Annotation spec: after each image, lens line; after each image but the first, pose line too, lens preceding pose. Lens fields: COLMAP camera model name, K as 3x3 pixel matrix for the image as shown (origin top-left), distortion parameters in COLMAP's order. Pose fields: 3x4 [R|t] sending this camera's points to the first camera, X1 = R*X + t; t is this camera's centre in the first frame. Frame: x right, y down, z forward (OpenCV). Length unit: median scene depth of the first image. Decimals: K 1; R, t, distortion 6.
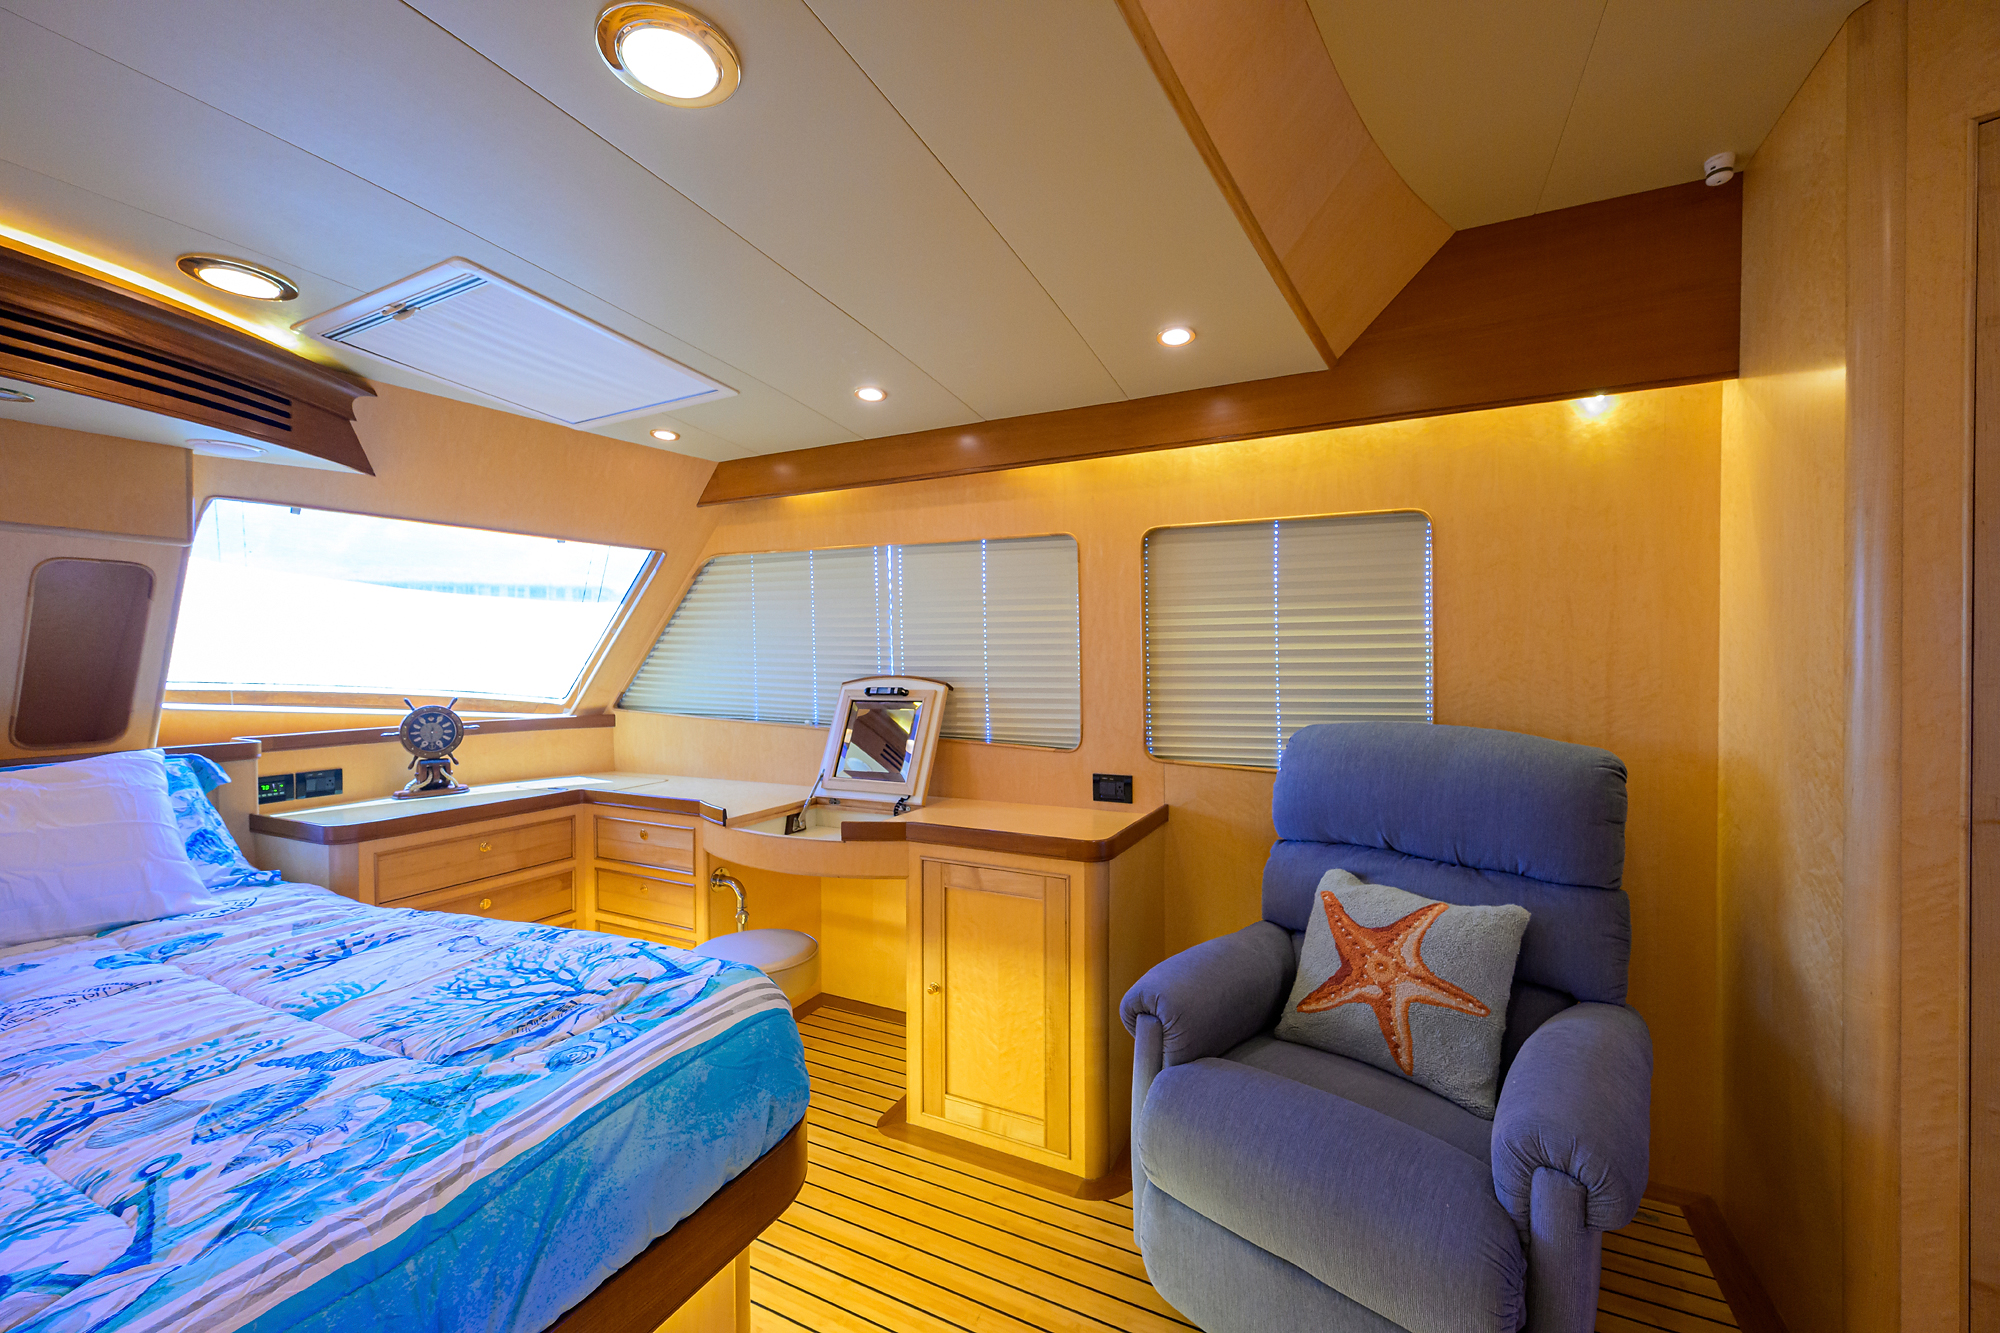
lens RADIAL K [[783.1, 0, 1001.1], [0, 783.1, 666.6], [0, 0, 1]] dist [-0.000288, 0.000325]
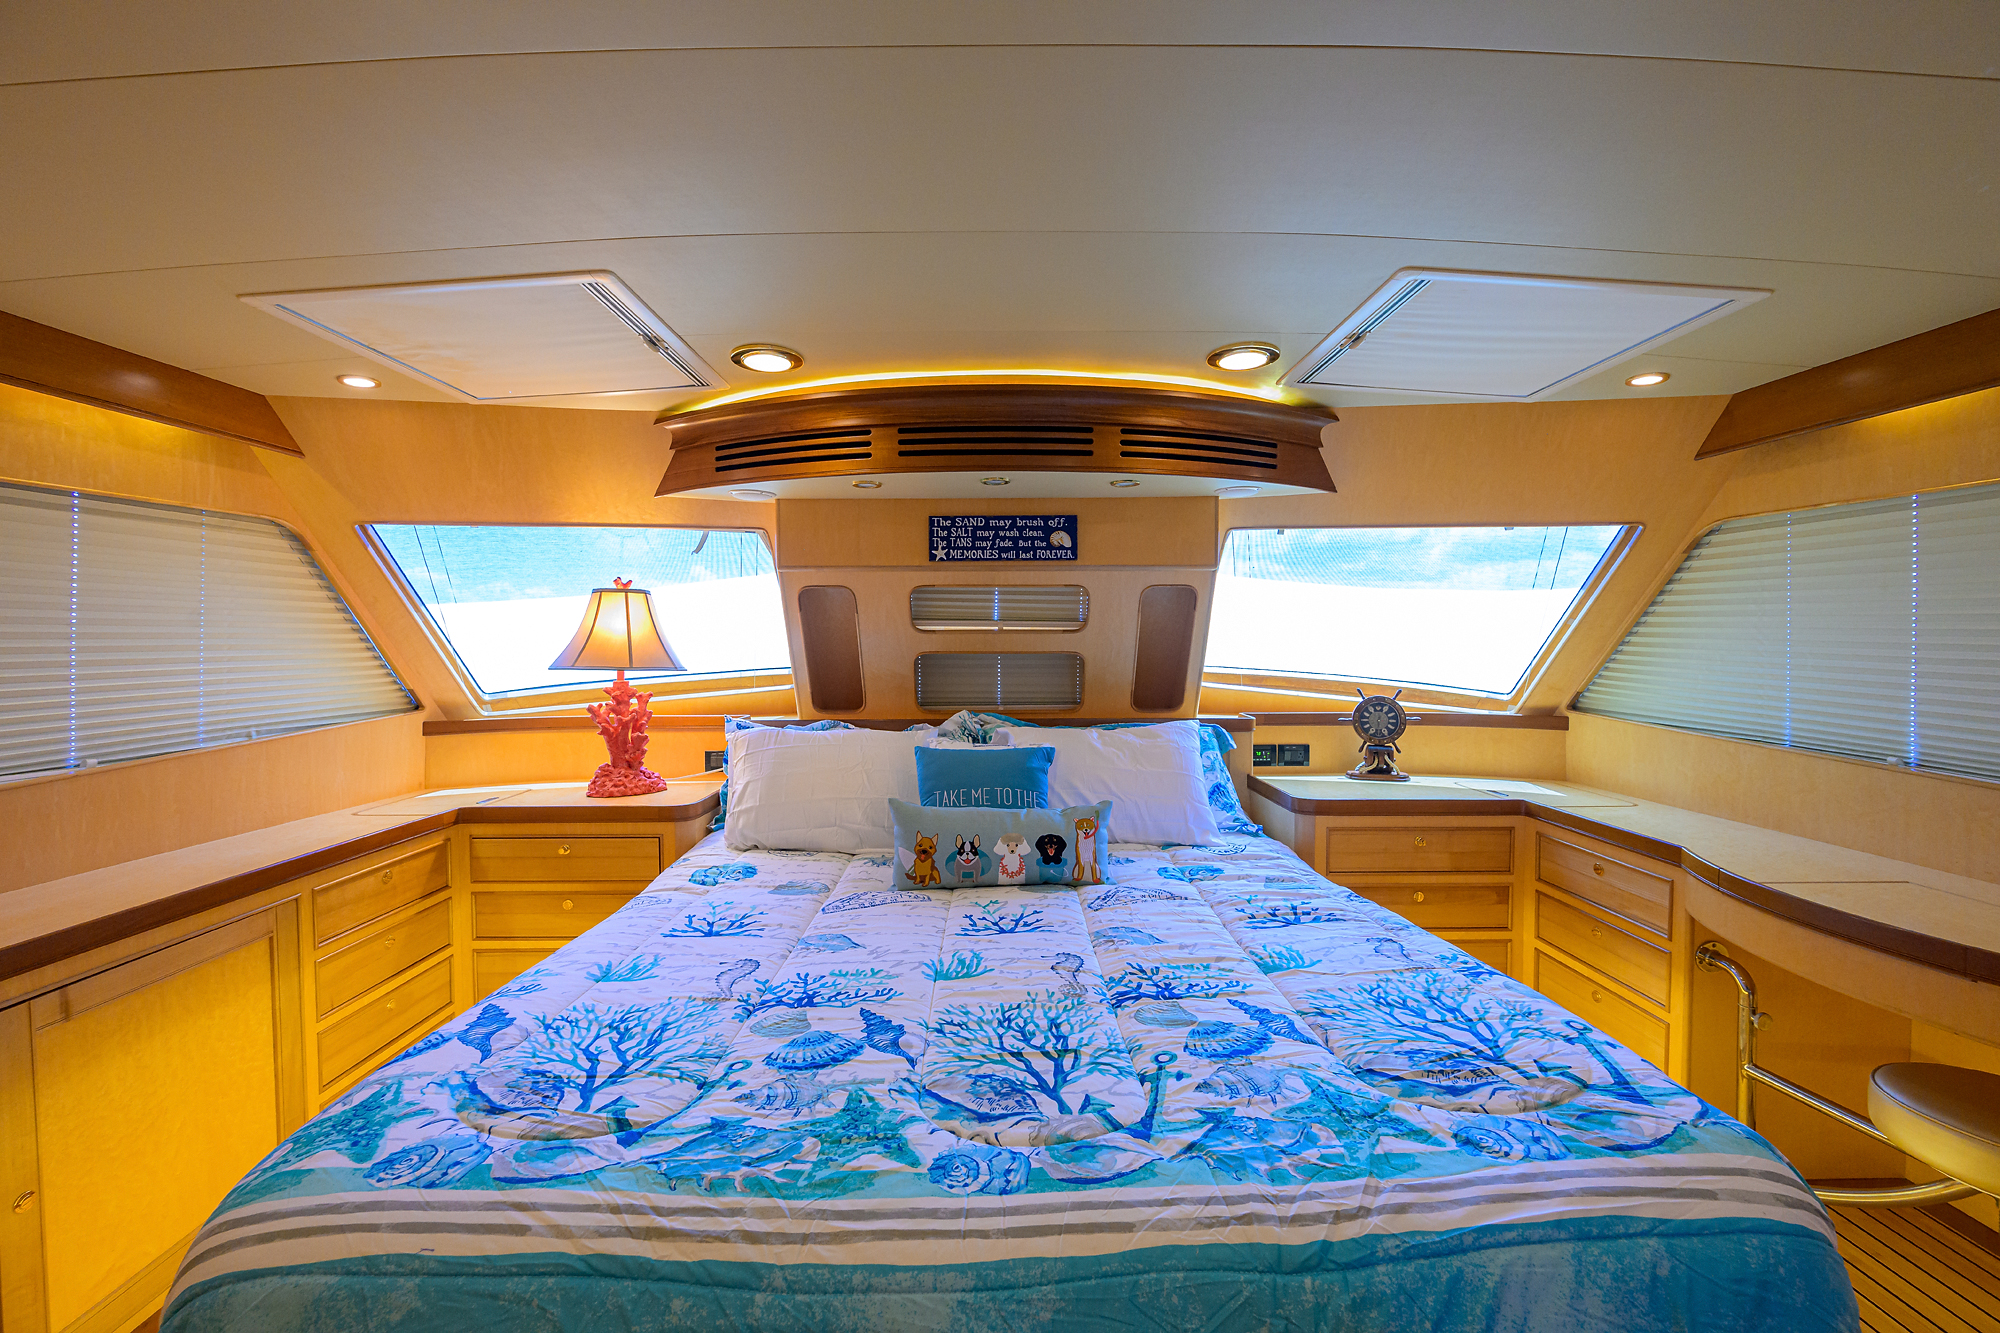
lens RADIAL K [[783.1, 0, 997.3], [0, 783.1, 665.1], [0, 0, 1]] dist [-0.000288, 0.000325]
pose [[0.455912, 0.035727, -0.889308, -0.015527], [-0.008447, 0.999323, 0.035816, -0.036225], [0.889985, -0.008817, 0.455905, 0.060035]]
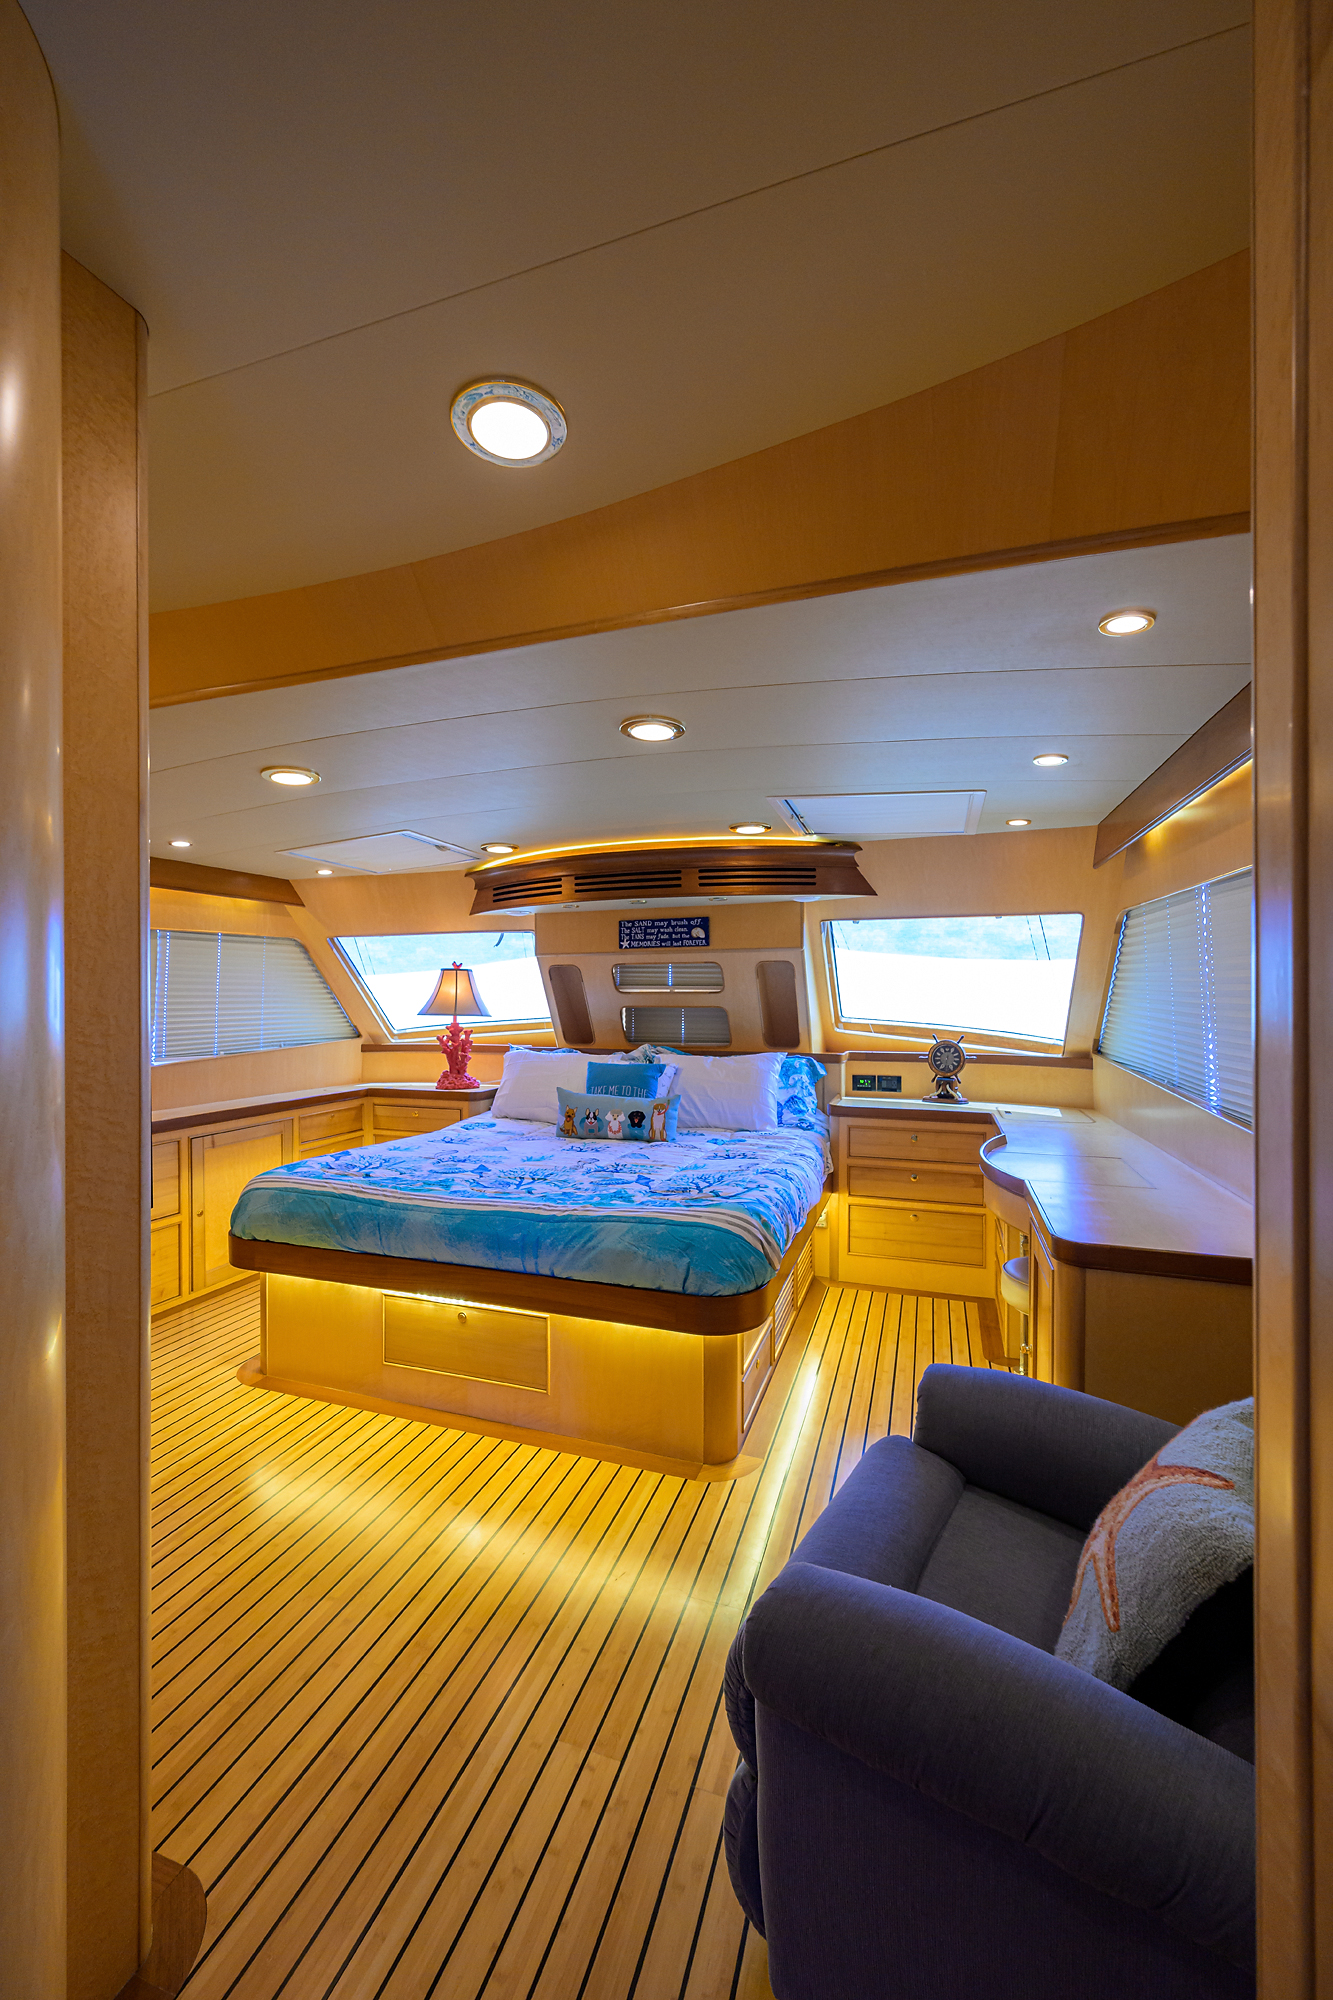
lens RADIAL K [[783.1, 0, 656.6], [0, 783.1, 998.2], [0, 0, 1]] dist [-0.000288, 0.000325]
pose [[0.126893, 0.008512, -0.991880, 0.866906], [-0.006673, 0.999948, 0.007727, -0.048077], [0.991894, 0.005638, 0.126943, 0.400508]]
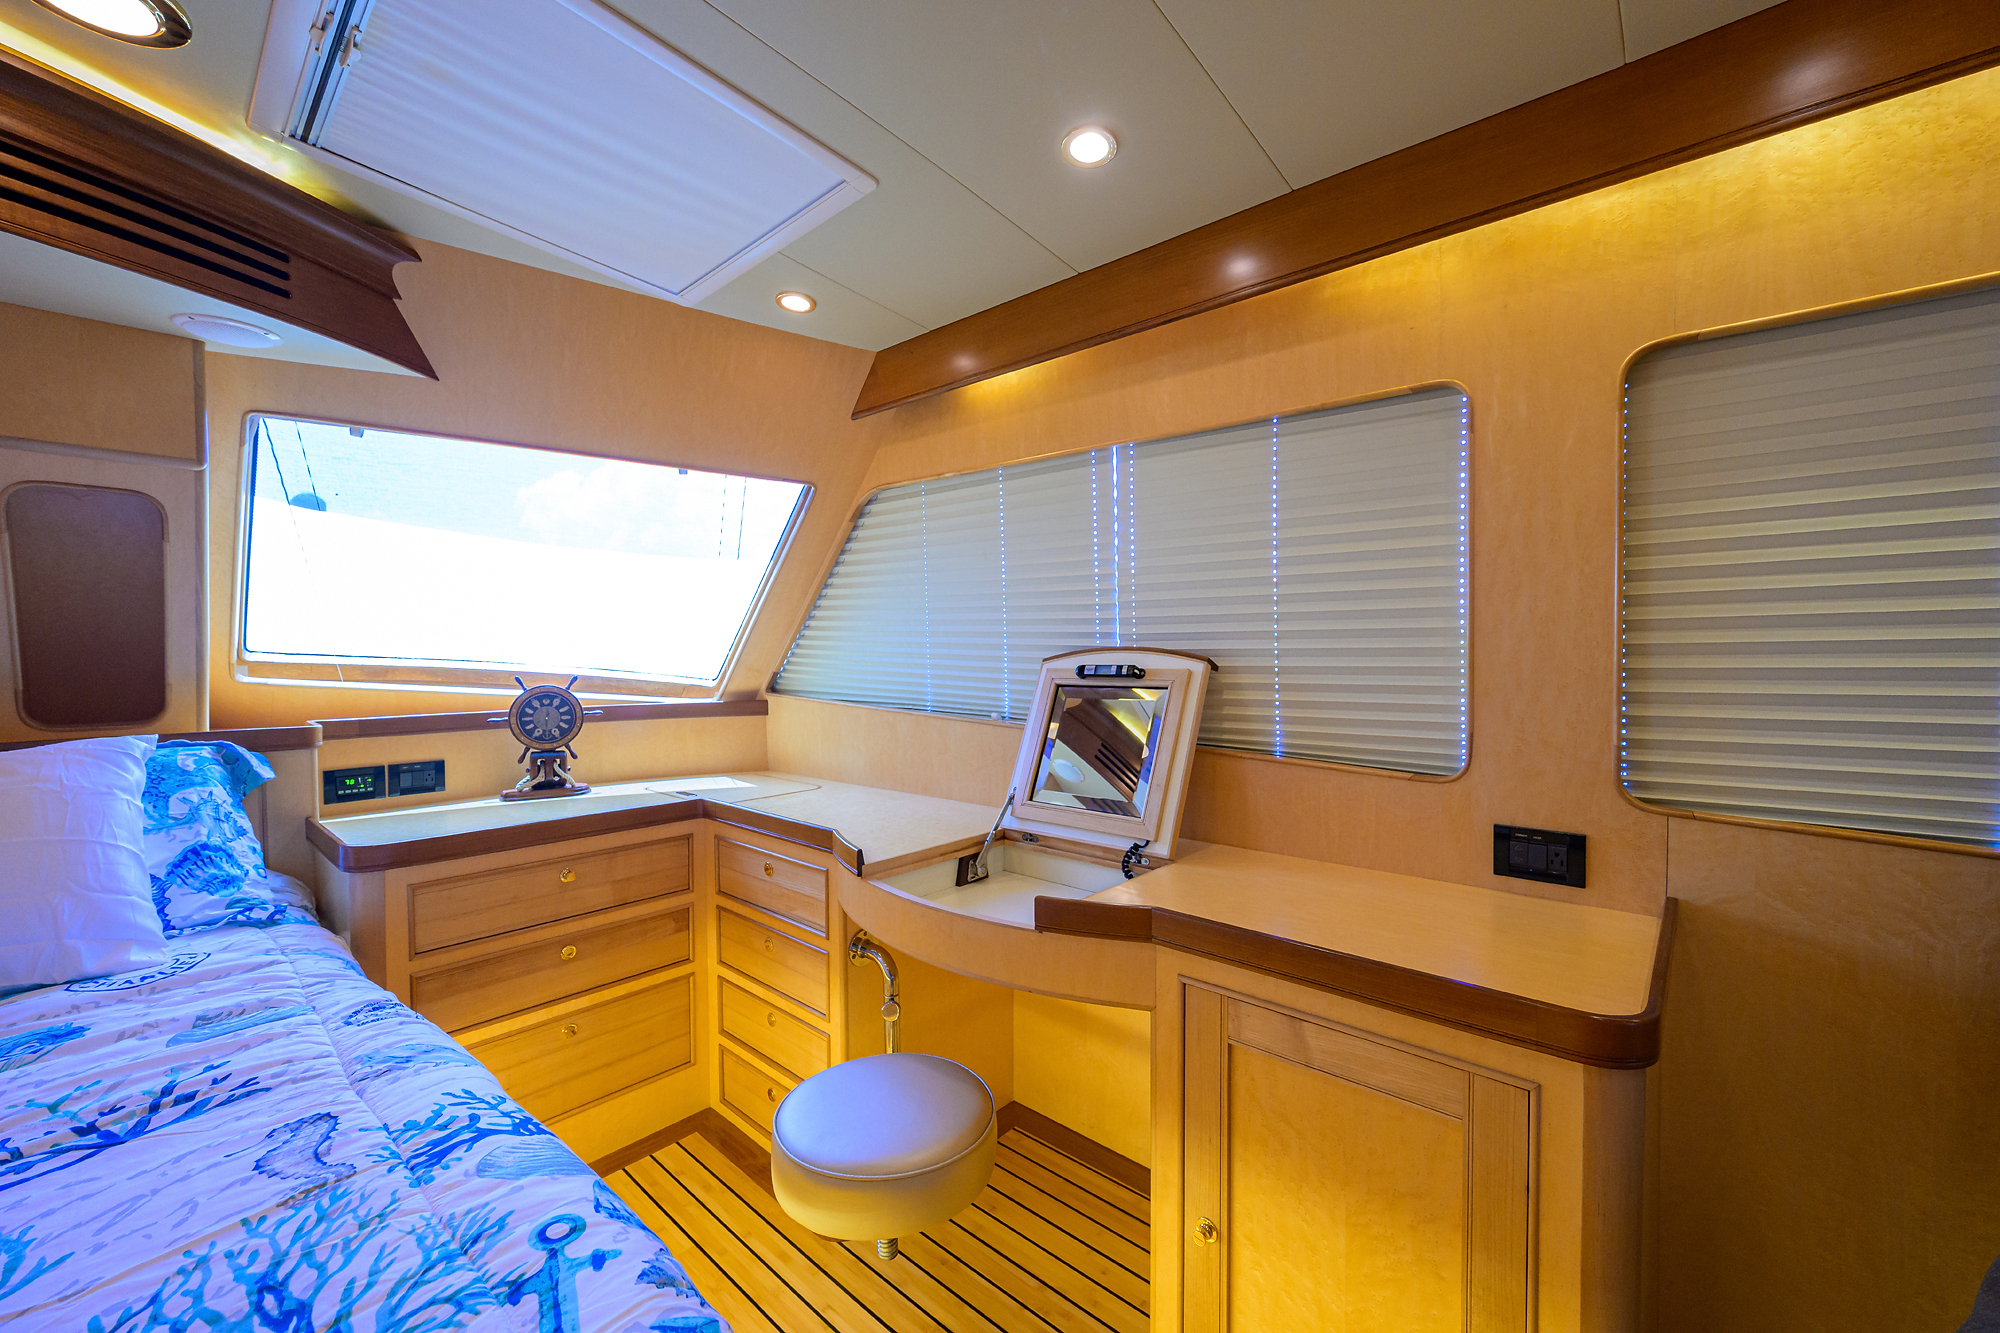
lens RADIAL K [[783.1, 0, 1005.0], [0, 783.1, 670.2], [0, 0, 1]] dist [-0.000288, 0.000325]
pose [[0.966128, 0.007498, -0.257953, -0.084196], [-0.003357, 0.999858, 0.016491, 0.026802], [0.258040, -0.015066, 0.966017, 0.471294]]
